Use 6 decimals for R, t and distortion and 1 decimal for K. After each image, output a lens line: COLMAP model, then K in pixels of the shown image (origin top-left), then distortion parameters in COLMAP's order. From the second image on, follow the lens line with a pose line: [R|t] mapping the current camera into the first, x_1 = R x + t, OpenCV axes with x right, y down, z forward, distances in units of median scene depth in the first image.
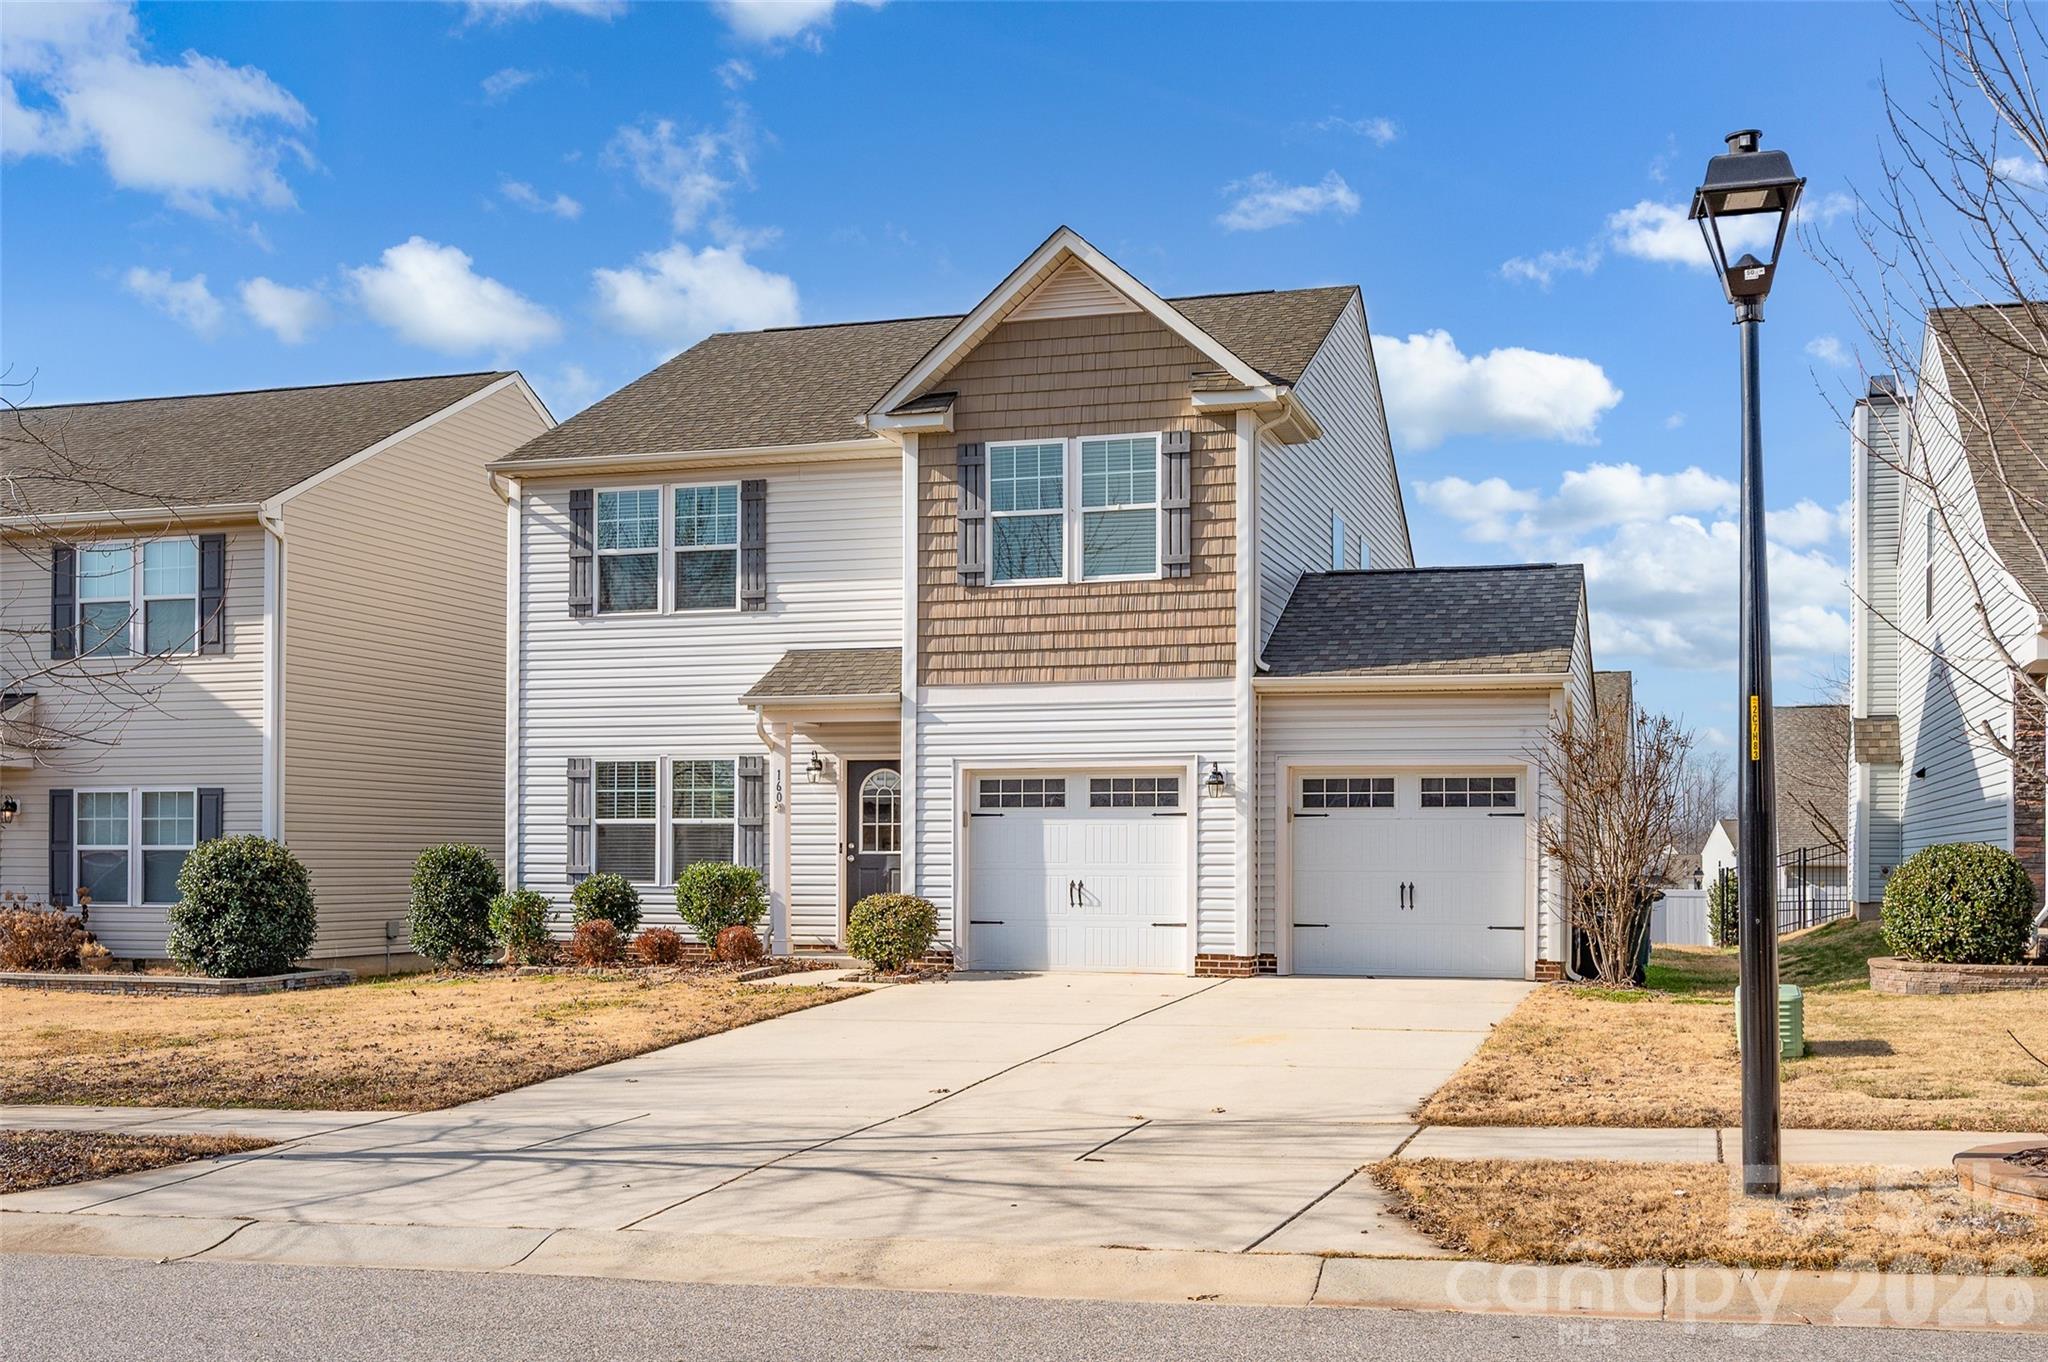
lens RADIAL K [[1673.7, 0, 902.2], [0, 1673.7, 587.9], [0, 0, 1]] dist [-0.012726, -0.001649]
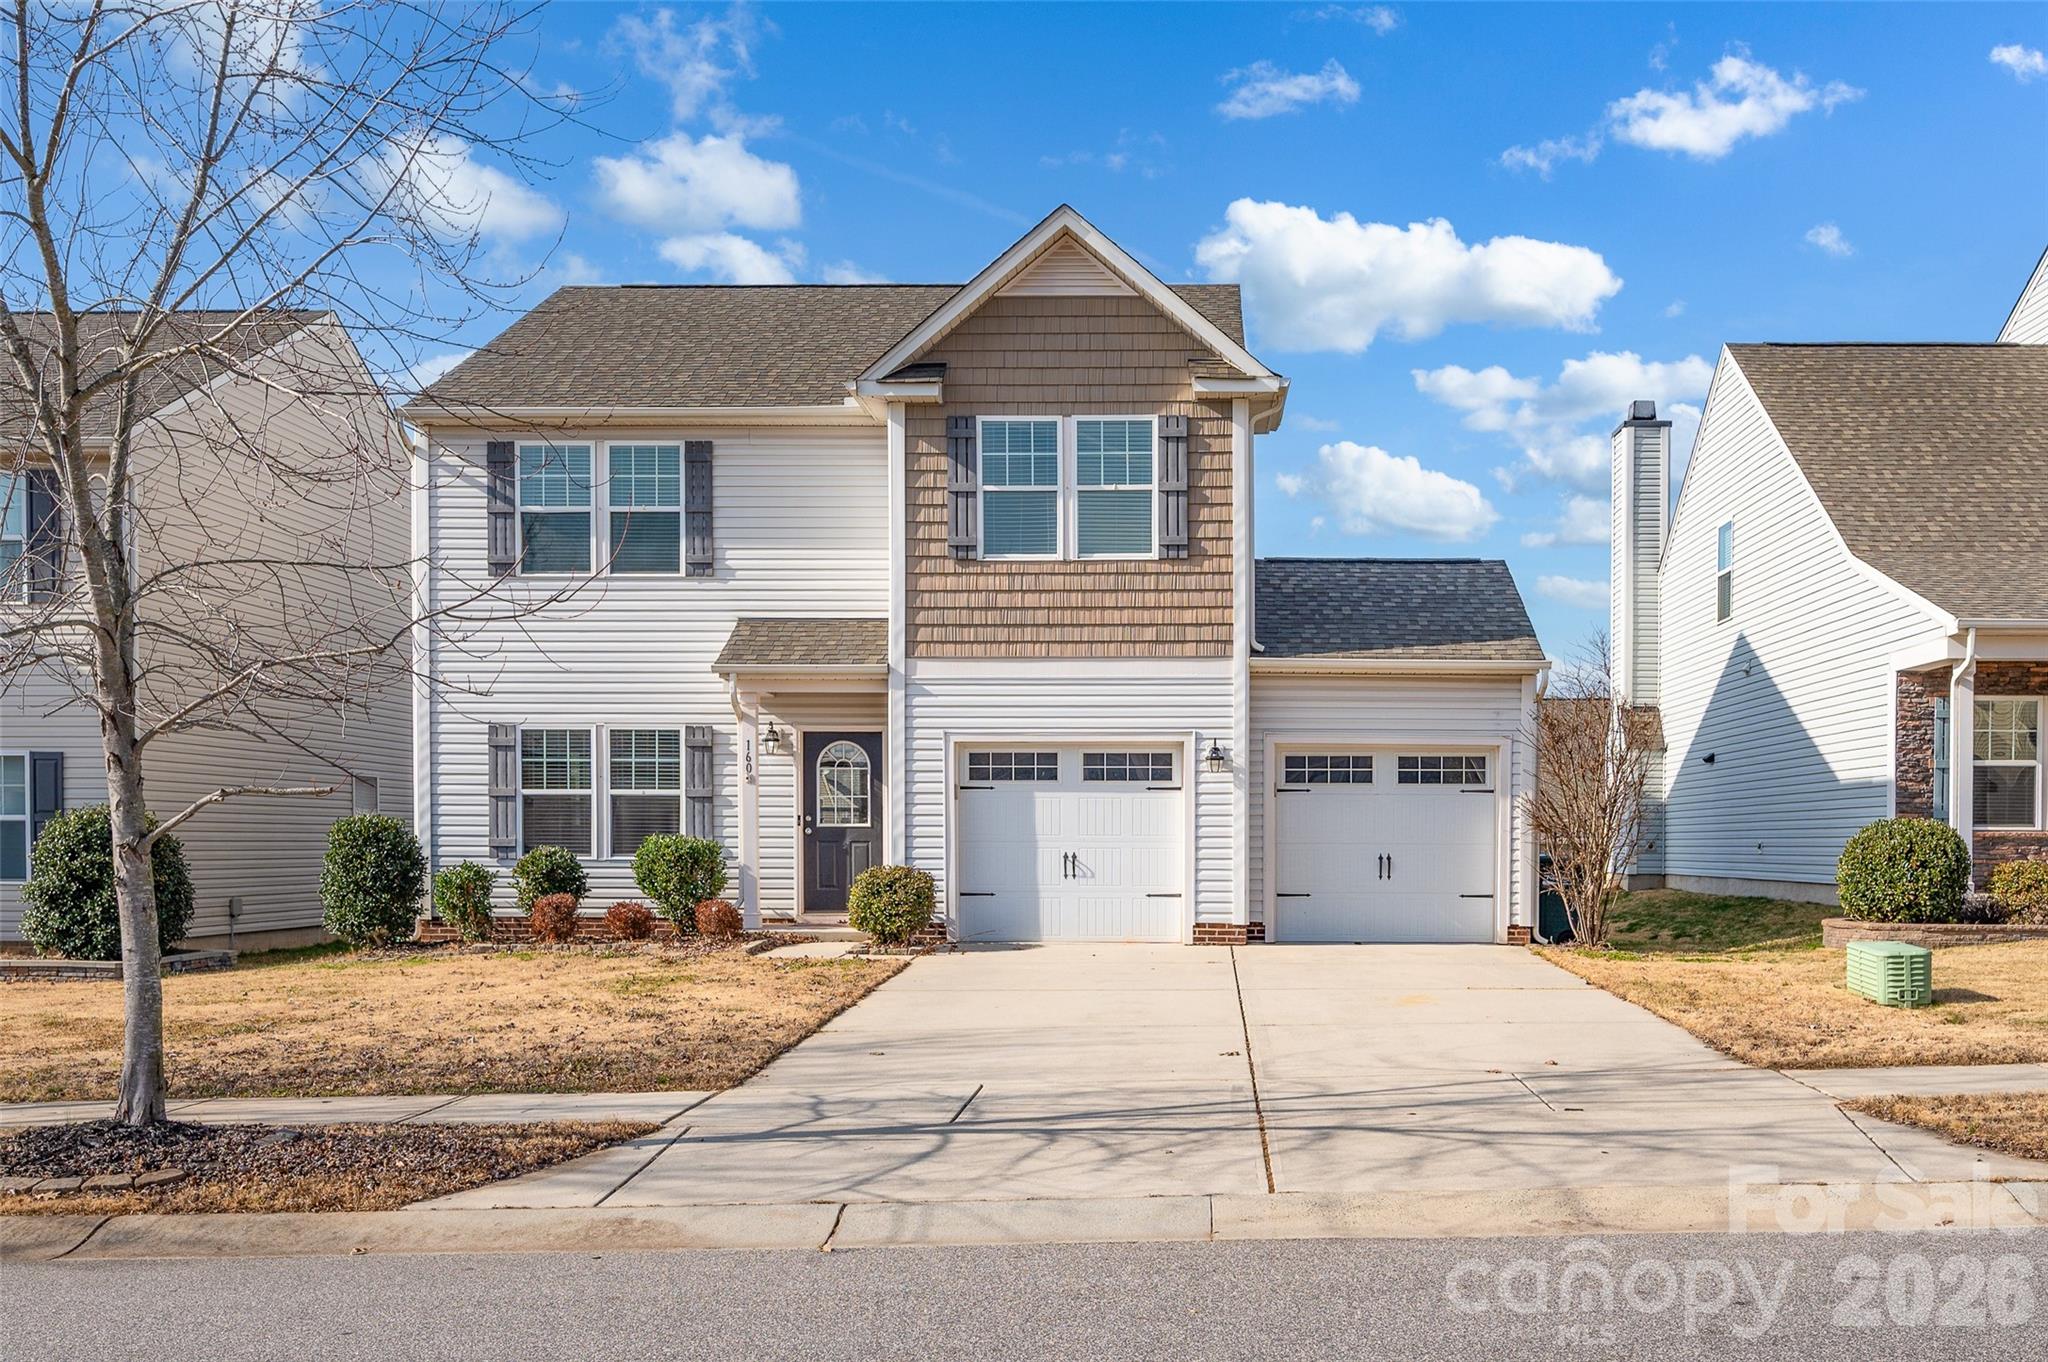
lens RADIAL K [[1671.8, 0, 987.1], [0, 1671.8, 608.5], [0, 0, 1]] dist [-0.012366, -0.005221]
pose [[0.975560, 0.031081, 0.217523, -0.163083], [-0.036615, 0.999099, 0.021455, 0.006471], [-0.216661, -0.028895, 0.975819, 0.022724]]
